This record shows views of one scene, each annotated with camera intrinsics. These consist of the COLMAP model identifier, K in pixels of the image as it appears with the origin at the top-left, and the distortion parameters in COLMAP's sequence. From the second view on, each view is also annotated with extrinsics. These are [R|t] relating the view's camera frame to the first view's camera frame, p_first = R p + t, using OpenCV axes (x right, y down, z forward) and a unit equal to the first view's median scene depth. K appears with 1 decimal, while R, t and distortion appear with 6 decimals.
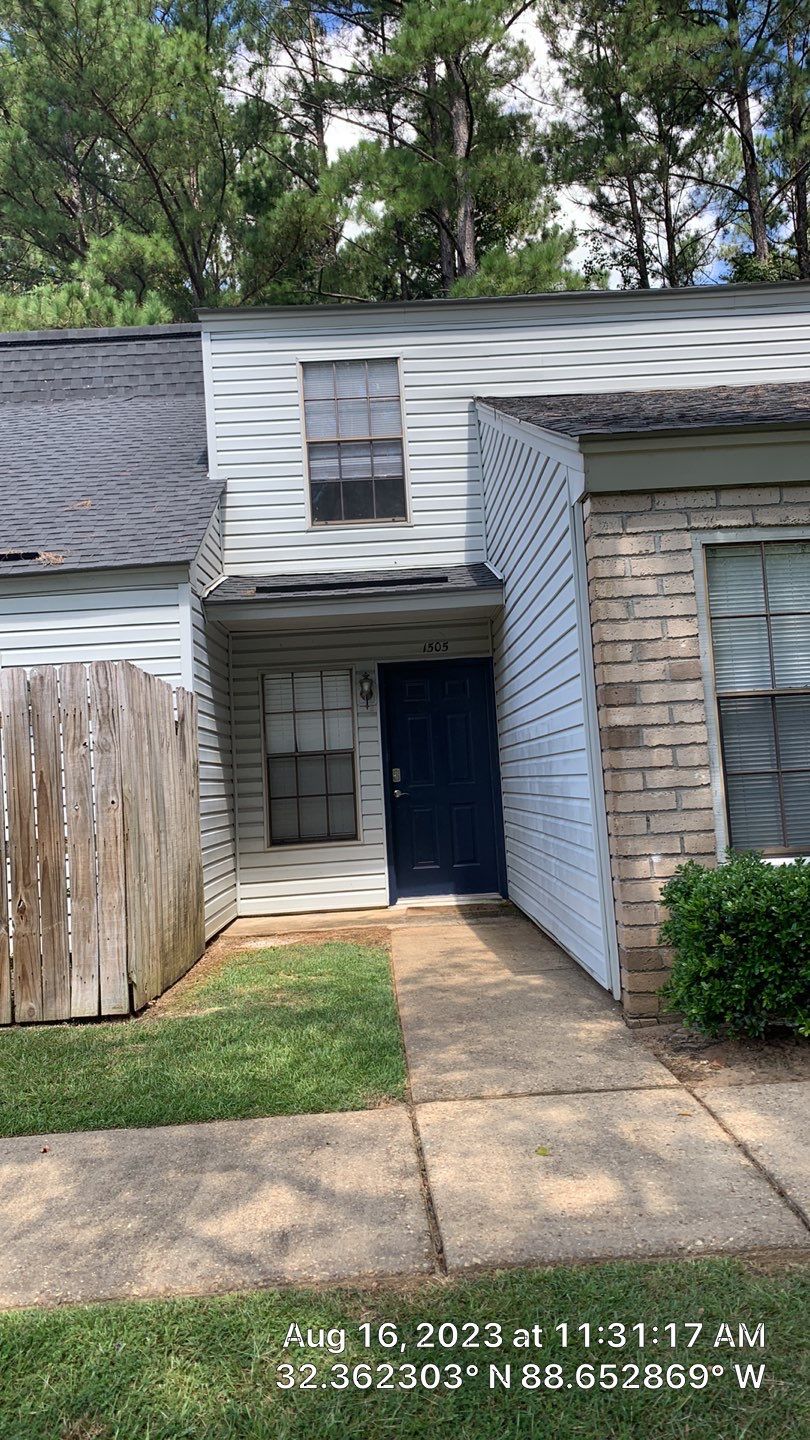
lens RADIAL K [[1032.9, 0, 402.4], [0, 1032.9, 689.3], [0, 0, 1]] dist [0.157463, -0.422808]
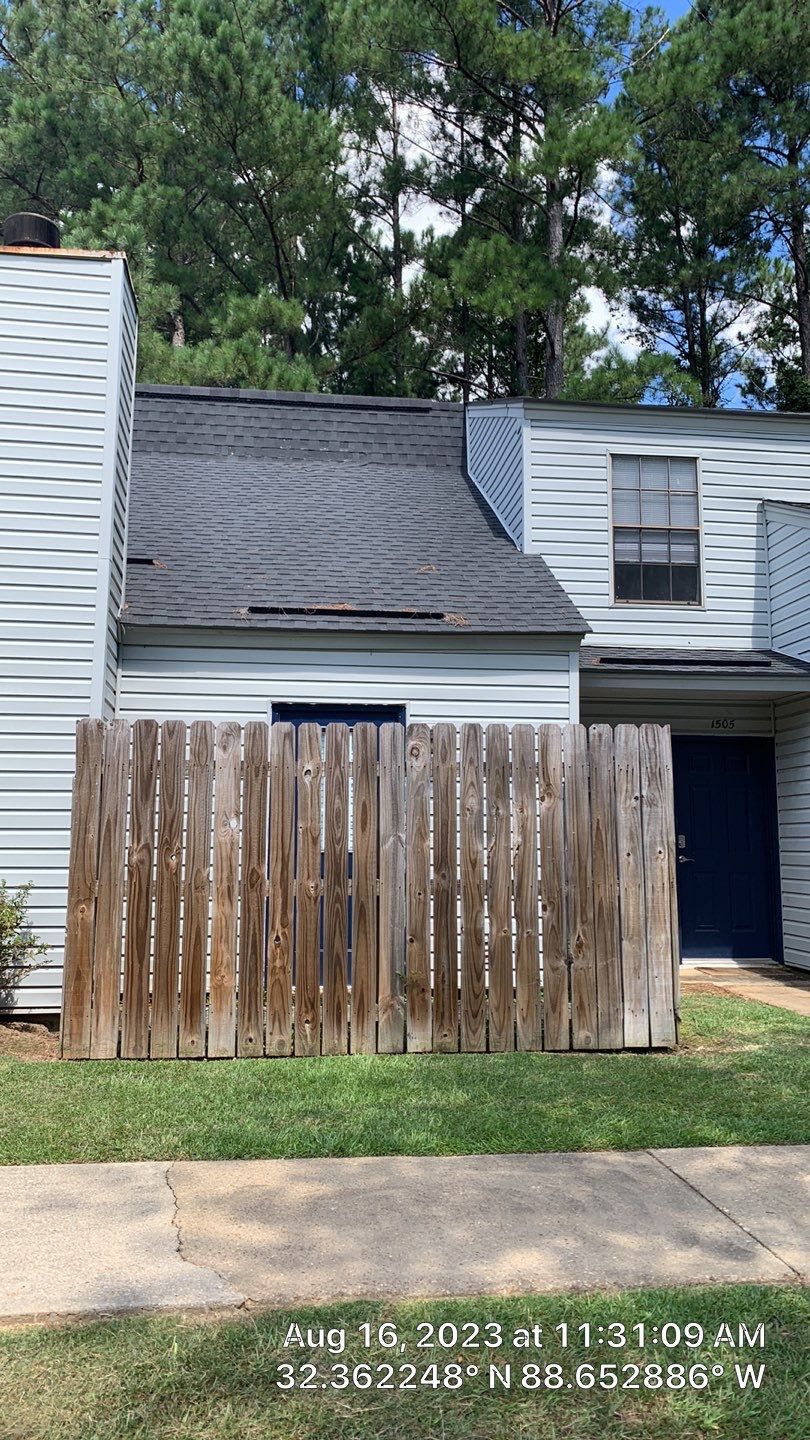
lens RADIAL K [[1032.9, 0, 402.4], [0, 1032.9, 689.3], [0, 0, 1]] dist [0.157463, -0.422808]
pose [[0.993831, 0.079629, 0.077191, -0.380857], [-0.075077, 0.995360, -0.060187, 0.013537], [-0.081625, 0.054020, 0.995198, -0.053702]]
